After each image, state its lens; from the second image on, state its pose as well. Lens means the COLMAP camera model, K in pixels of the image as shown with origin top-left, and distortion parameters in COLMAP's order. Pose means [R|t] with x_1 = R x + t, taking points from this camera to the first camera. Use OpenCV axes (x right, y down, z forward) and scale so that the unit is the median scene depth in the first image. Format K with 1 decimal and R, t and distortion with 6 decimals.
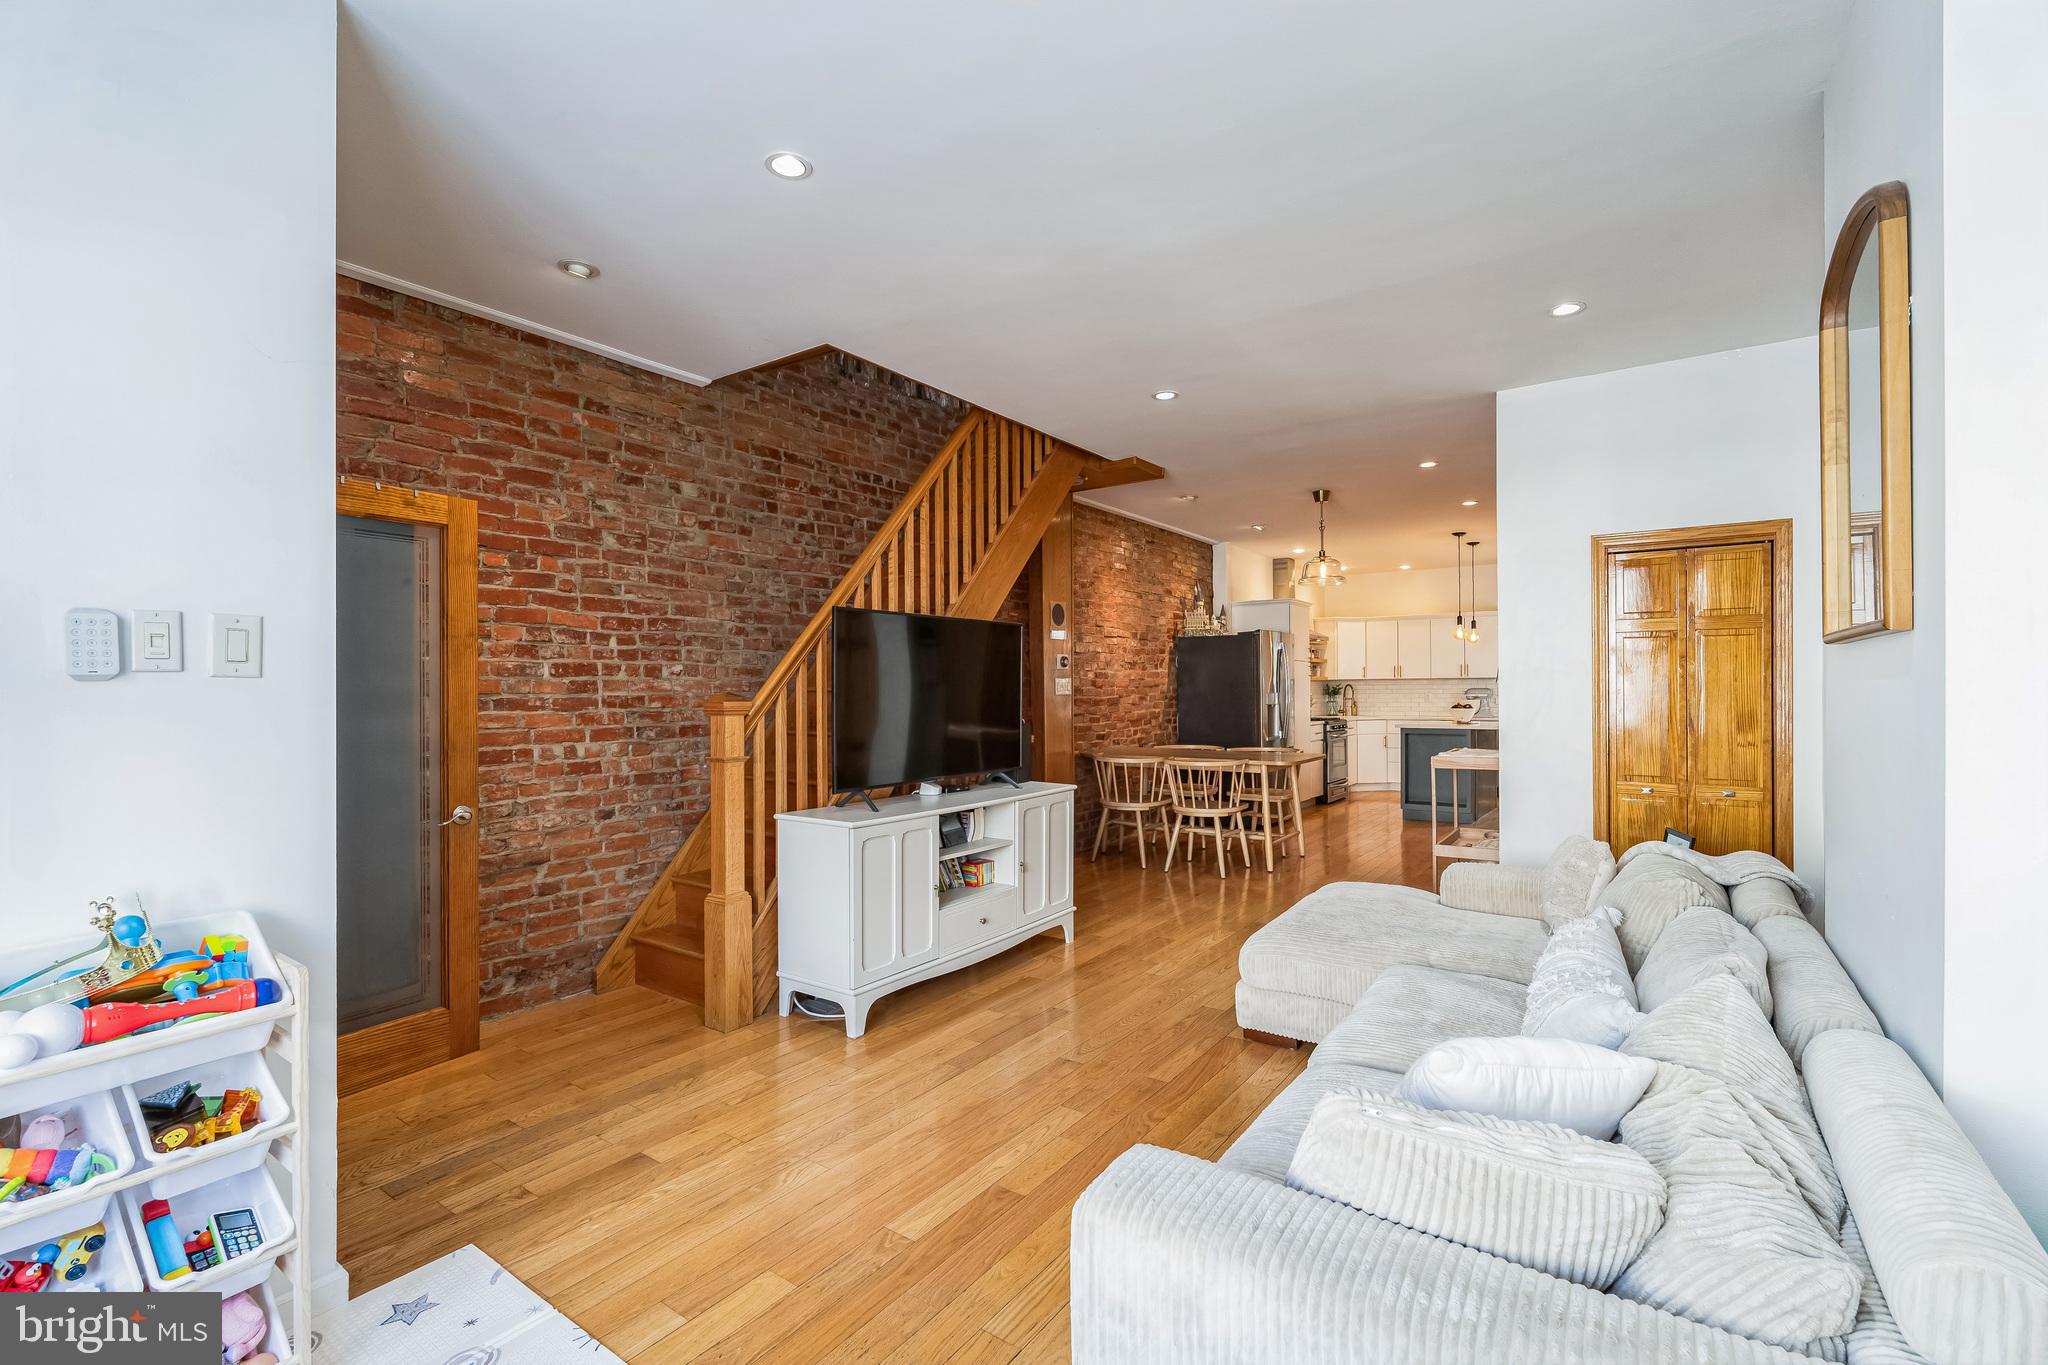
lens RADIAL K [[903.7, 0, 1046.5], [0, 903.7, 684.2], [0, 0, 1]] dist [-0.003338, 0.000033]
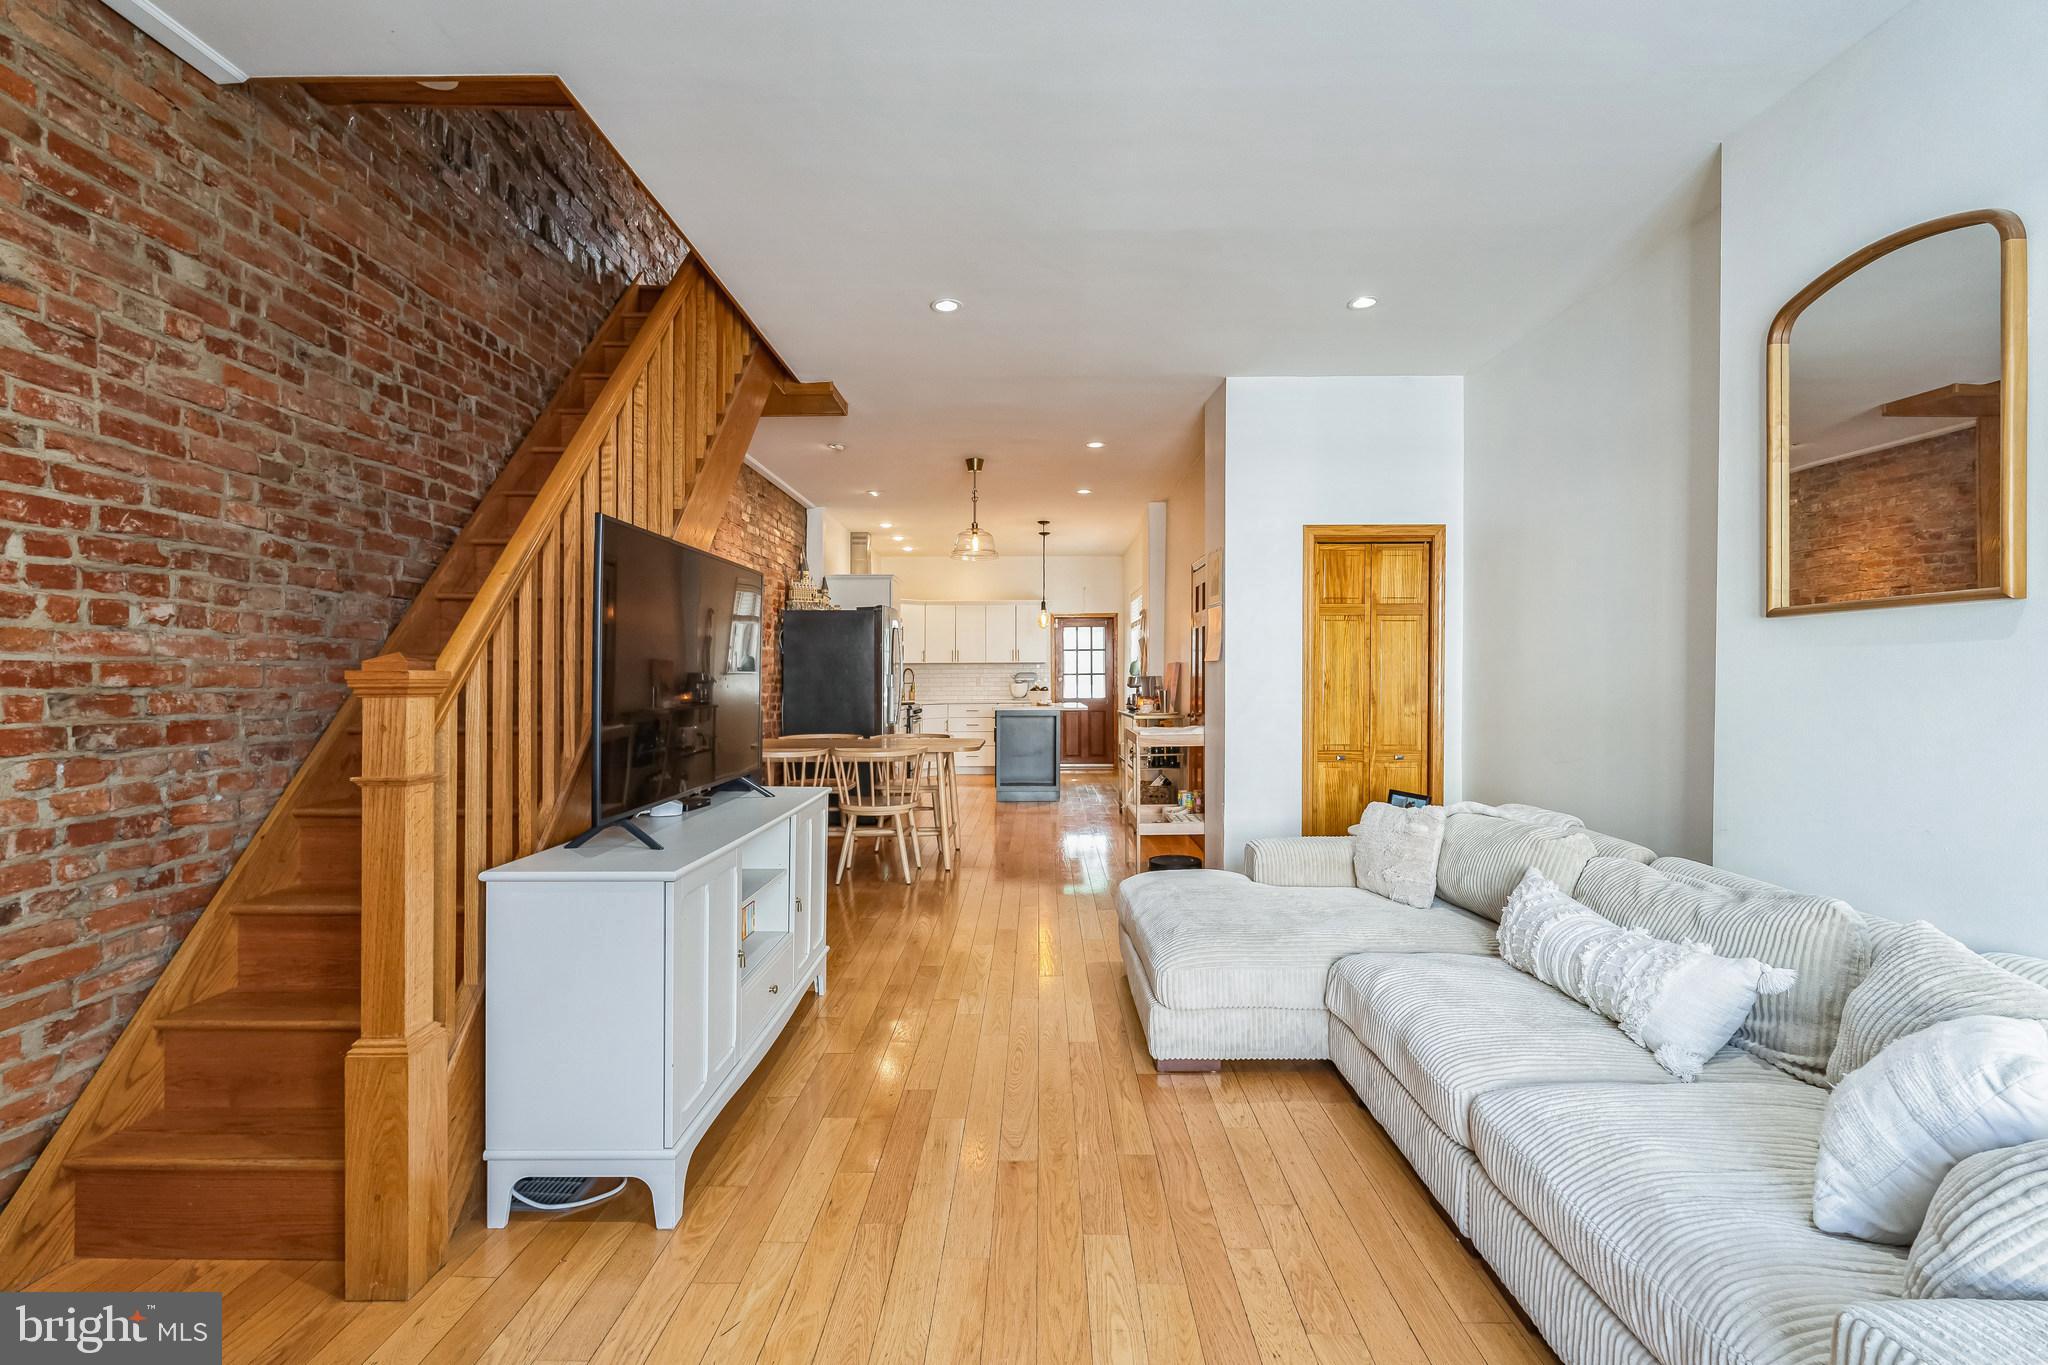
lens RADIAL K [[903.7, 0, 1040.8], [0, 903.7, 674.4], [0, 0, 1]] dist [-0.003338, 0.000033]
pose [[0.827202, 0.002995, 0.561897, -0.238679], [-0.004470, 0.999989, 0.001250, 0.013225], [-0.561887, -0.003546, 0.827206, 0.248707]]
